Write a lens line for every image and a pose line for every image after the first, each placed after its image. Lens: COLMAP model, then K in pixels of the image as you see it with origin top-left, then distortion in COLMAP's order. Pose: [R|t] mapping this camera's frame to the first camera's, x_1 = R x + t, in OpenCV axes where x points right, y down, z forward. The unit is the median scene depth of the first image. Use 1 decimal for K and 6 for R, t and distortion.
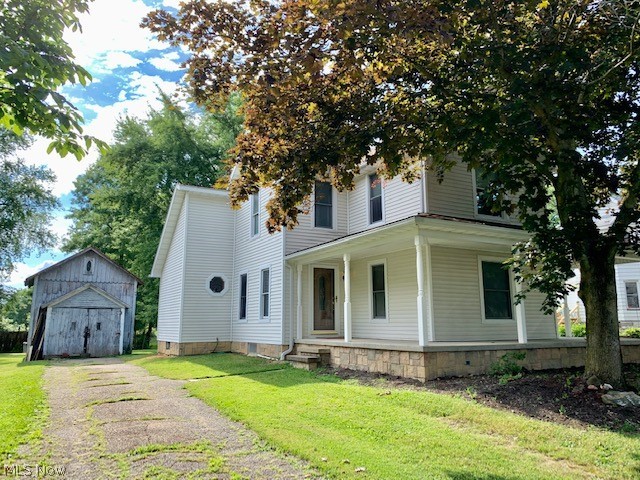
lens RADIAL K [[490.5, 0, 316.3], [0, 490.5, 234.1], [0, 0, 1]] dist [0.032369, -0.057733]
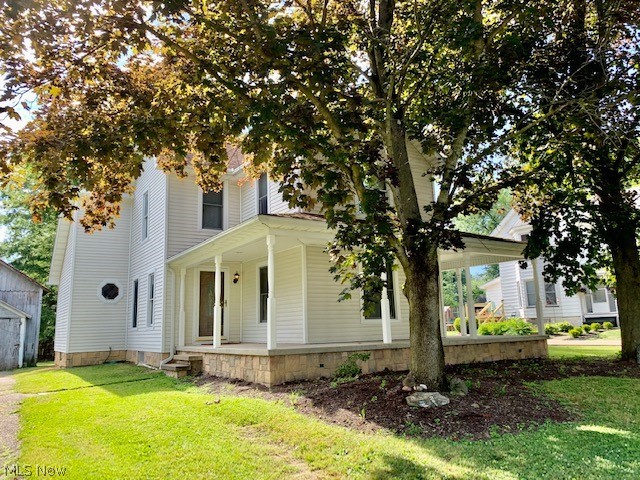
lens RADIAL K [[490.5, 0, 316.5], [0, 490.5, 237.0], [0, 0, 1]] dist [0.032369, -0.057733]
pose [[0.996925, -0.013158, 0.077244, 0.155837], [0.013382, 0.999908, -0.002388, 0.007431], [-0.077206, 0.003414, 0.997009, 0.025205]]
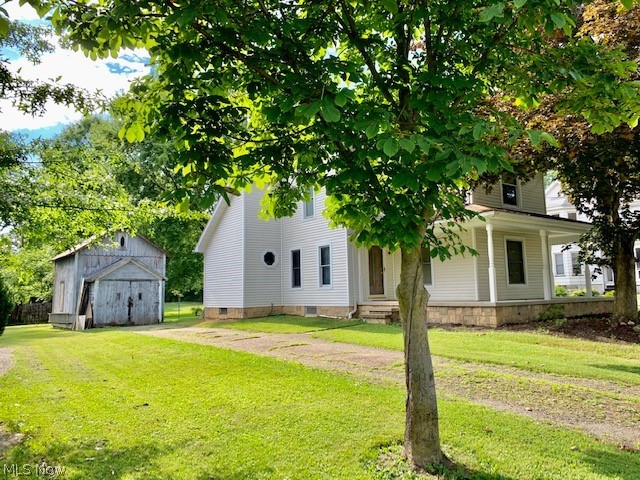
lens RADIAL K [[490.5, 0, 318.0], [0, 490.5, 236.5], [0, 0, 1]] dist [0.032369, -0.057733]
pose [[0.990038, -0.001876, 0.140787, -0.317882], [-0.007341, 0.997864, 0.064918, -0.032252], [-0.140608, -0.065305, 0.987909, -0.205862]]
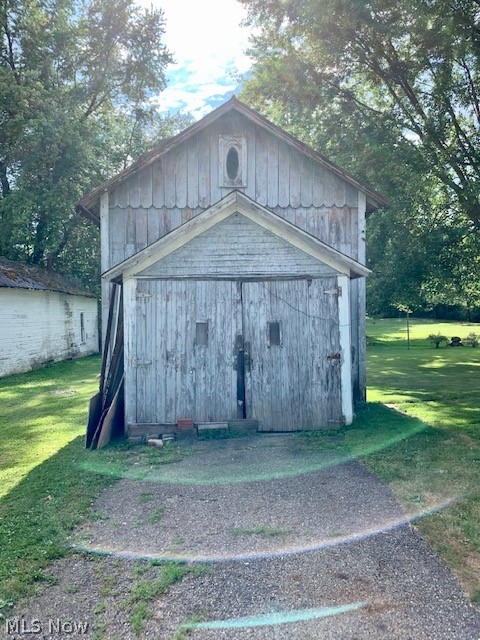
lens RADIAL K [[490.5, 0, 237.1], [0, 490.5, 313.1], [0, 0, 1]] dist [0.032369, -0.057733]
pose [[0.893619, -0.012416, -0.448654, -0.505699], [0.094917, 0.982237, 0.161871, 0.189364], [0.438675, -0.187236, 0.878924, 1.124548]]
